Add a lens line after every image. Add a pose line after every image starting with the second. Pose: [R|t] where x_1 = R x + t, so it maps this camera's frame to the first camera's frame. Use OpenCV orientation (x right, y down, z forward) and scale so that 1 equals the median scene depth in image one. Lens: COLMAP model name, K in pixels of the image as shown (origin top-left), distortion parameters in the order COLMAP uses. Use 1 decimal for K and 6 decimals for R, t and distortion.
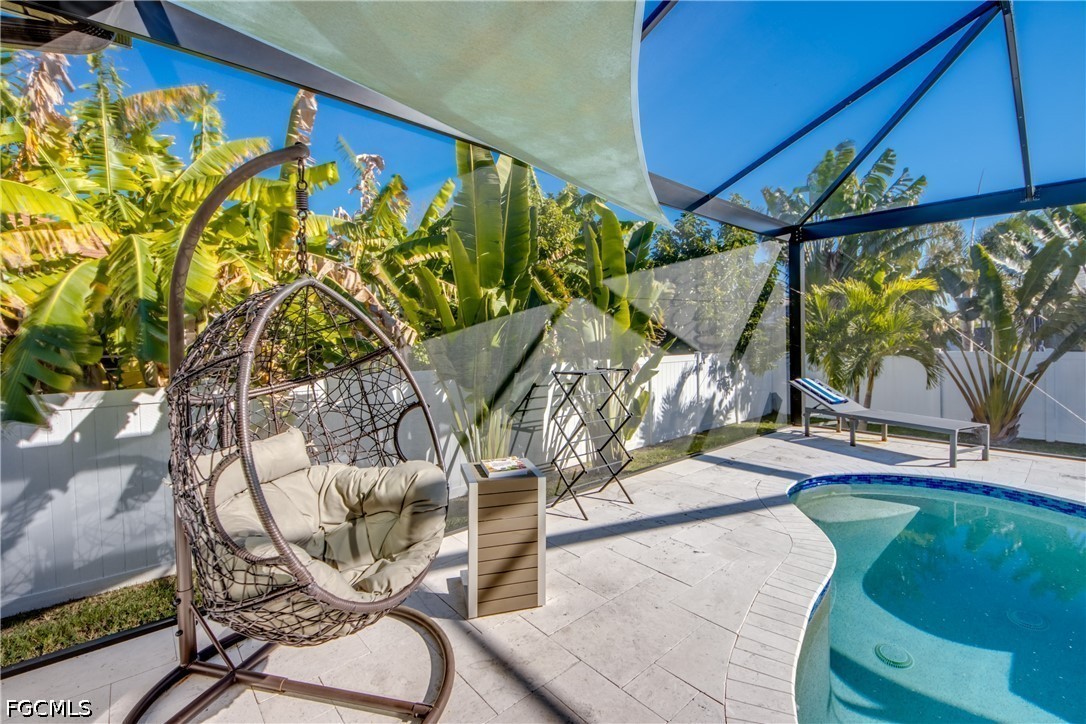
lens RADIAL K [[432.0, 0, 535.8], [0, 432.0, 365.2], [0, 0, 1]] dist [-0.003550, -0.000609]
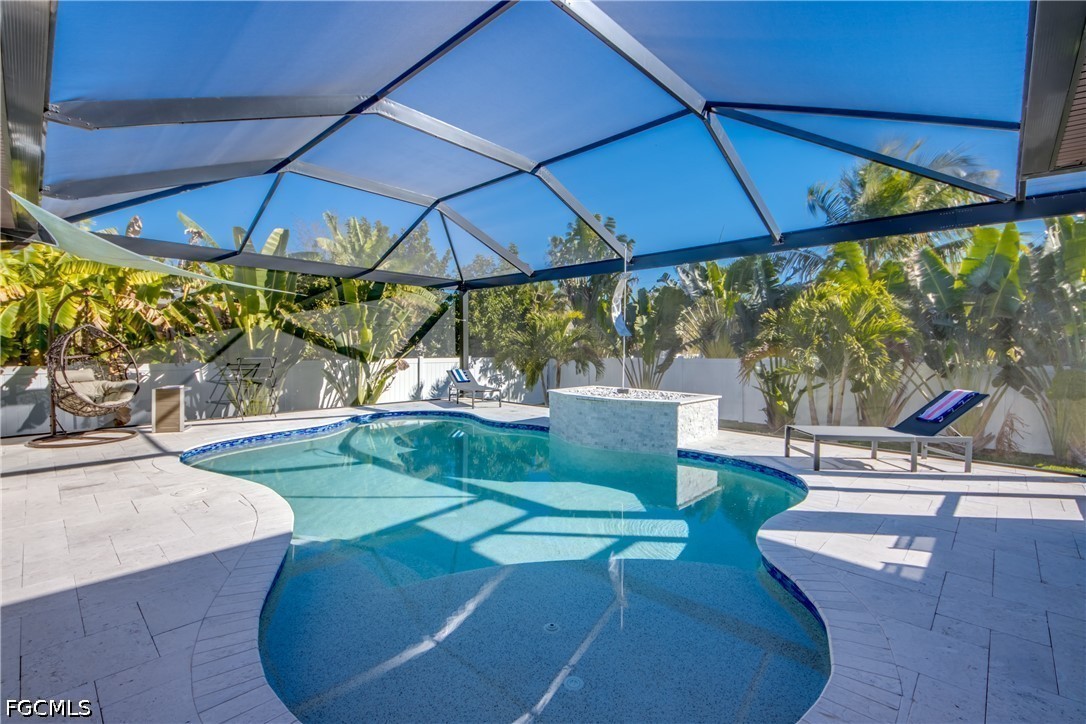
lens RADIAL K [[469.0, 0, 546.9], [0, 469.0, 364.0], [0, 0, 1]] dist [-0.011866, -0.001031]
pose [[0.995658, 0.009367, 0.092618, 1.225234], [-0.007178, 0.999688, -0.023937, 0.077404], [-0.092814, 0.023168, 0.995414, -1.343680]]
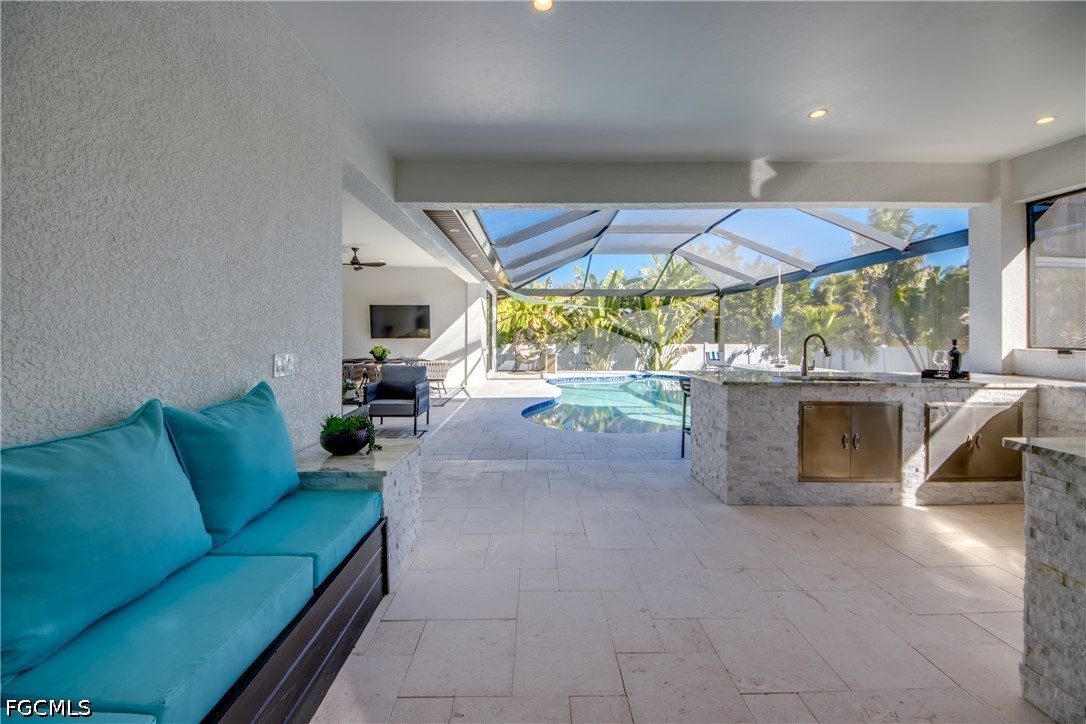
lens RADIAL K [[432.0, 0, 550.7], [0, 432.0, 336.8], [0, 0, 1]] dist [-0.003550, -0.000609]
pose [[0.748368, 0.009959, -0.663209, 2.615513], [-0.046388, 0.998225, -0.037355, 0.135869], [0.661659, 0.058720, 0.747502, -2.404152]]
